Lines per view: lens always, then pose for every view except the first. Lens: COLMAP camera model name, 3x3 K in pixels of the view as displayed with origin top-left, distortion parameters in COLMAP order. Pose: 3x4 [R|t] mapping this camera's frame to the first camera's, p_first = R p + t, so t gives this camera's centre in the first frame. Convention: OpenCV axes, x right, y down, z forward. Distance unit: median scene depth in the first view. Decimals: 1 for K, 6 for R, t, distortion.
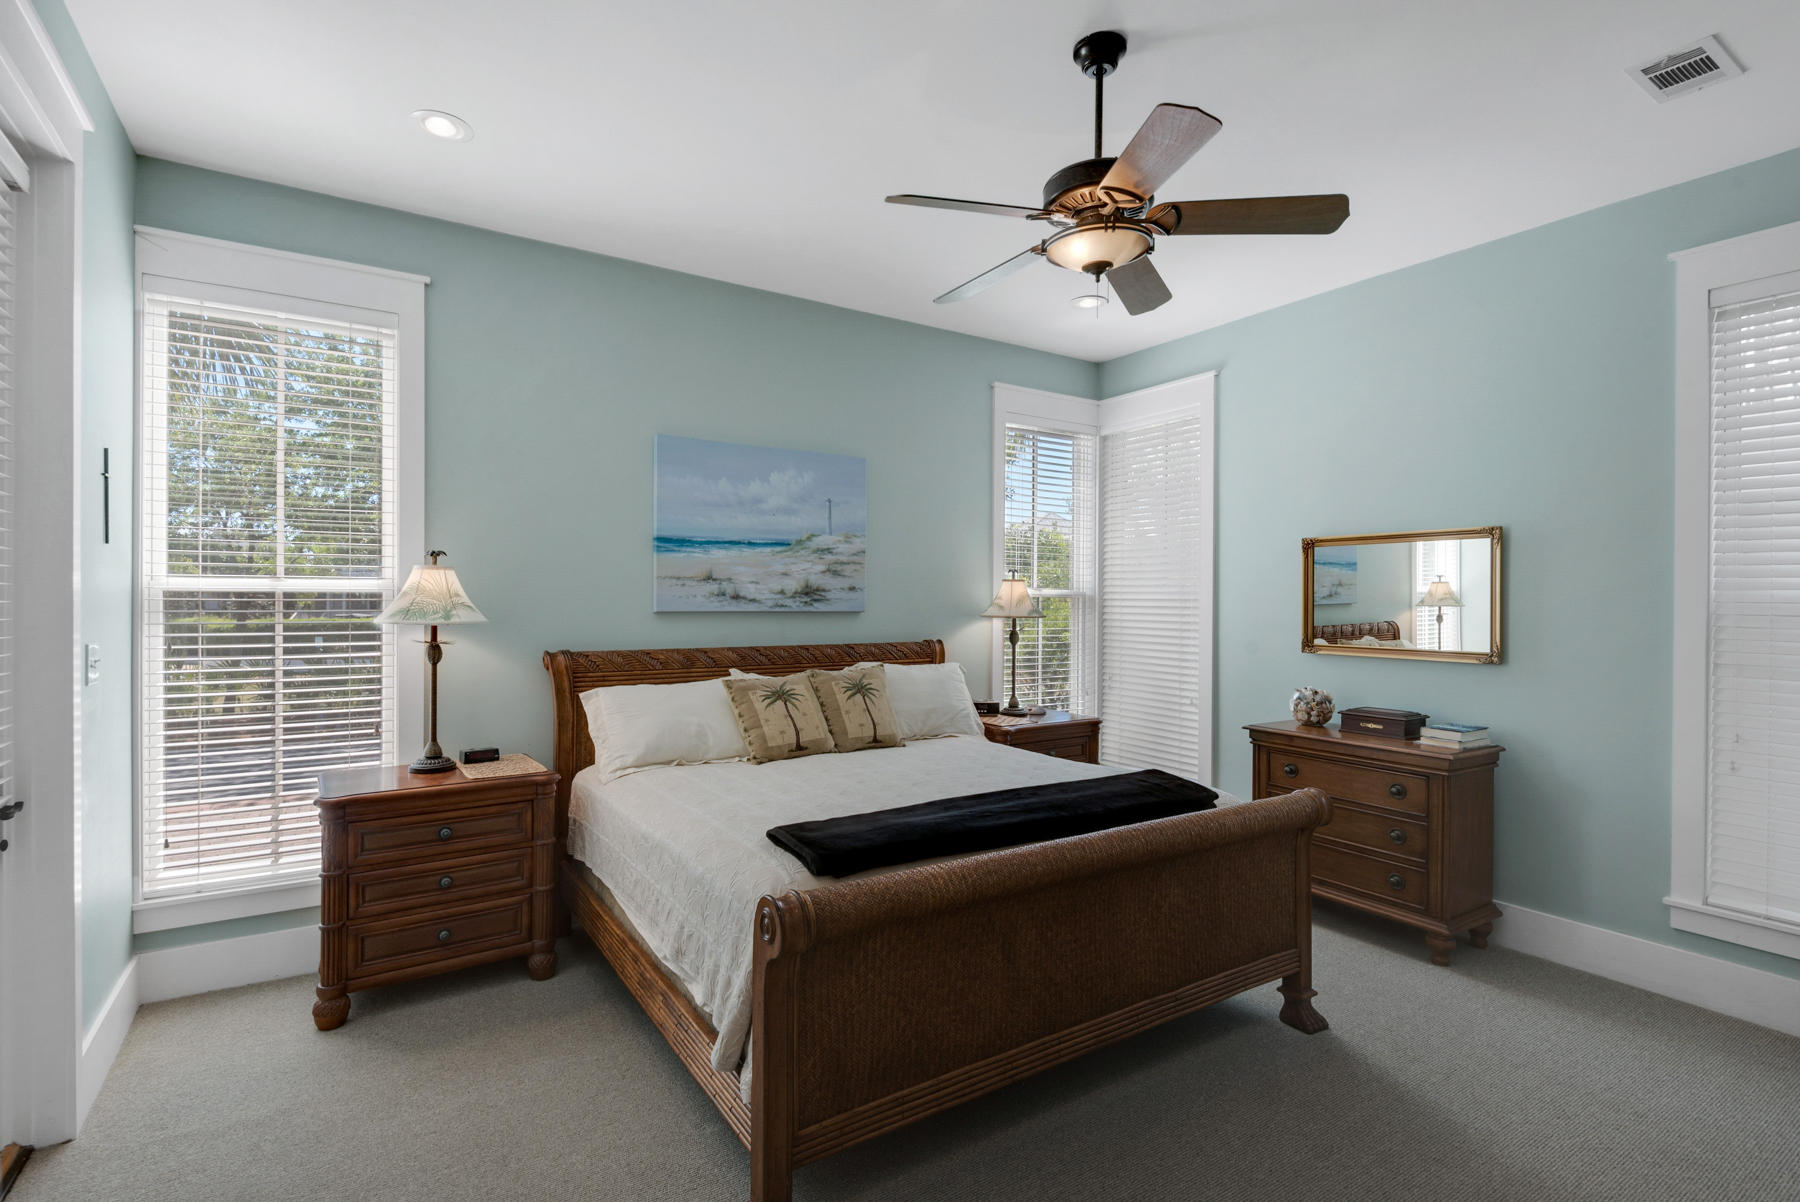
lens RADIAL K [[860.5, 0, 900.0], [0, 860.5, 601.0], [0, 0, 1]] dist [0.098989, -0.000039]
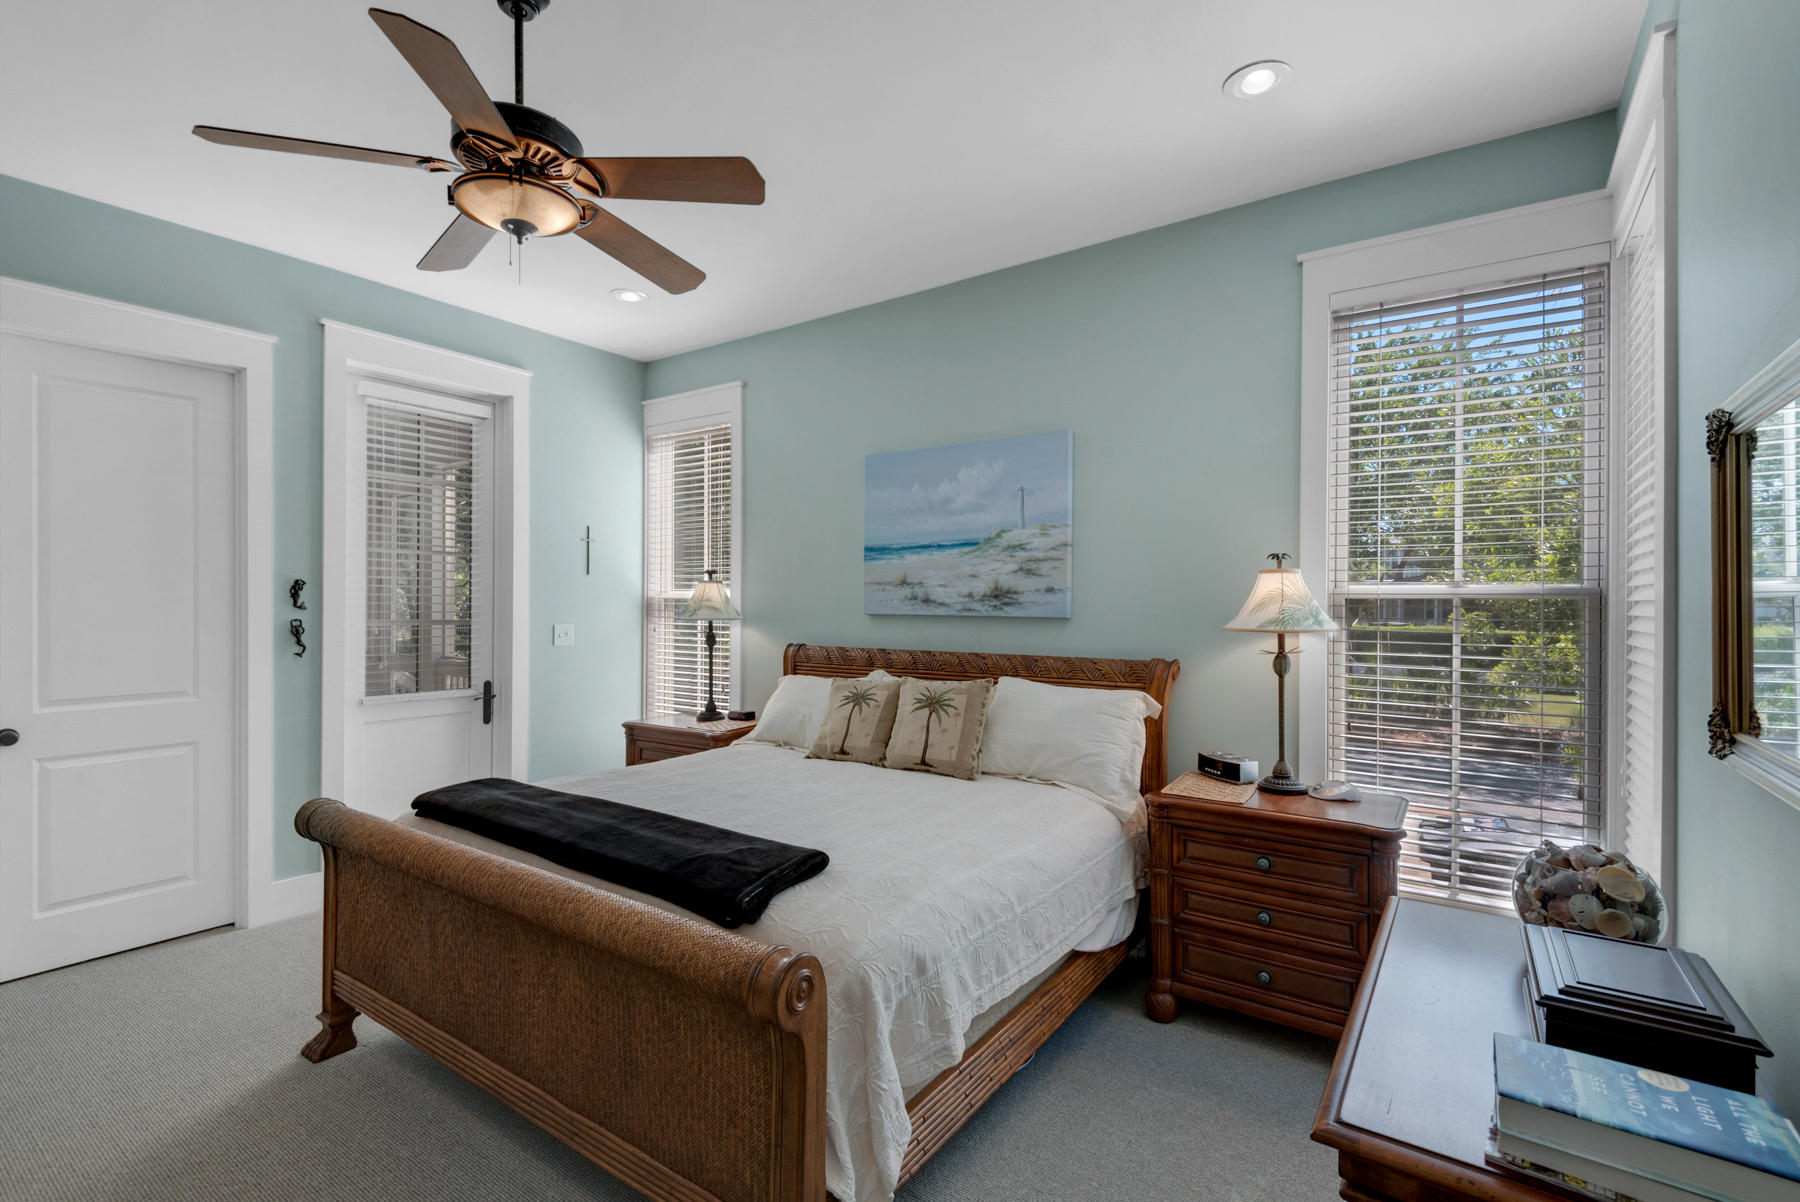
lens RADIAL K [[815.1, 0, 897.1], [0, 815.1, 599.4], [0, 0, 1]] dist [0.036699, -0.023341]
pose [[0.369815, -0.005227, -0.929091, 0.657298], [-0.001907, 0.999978, -0.006384, 0.000013], [0.929103, 0.004133, 0.369797, 0.600487]]
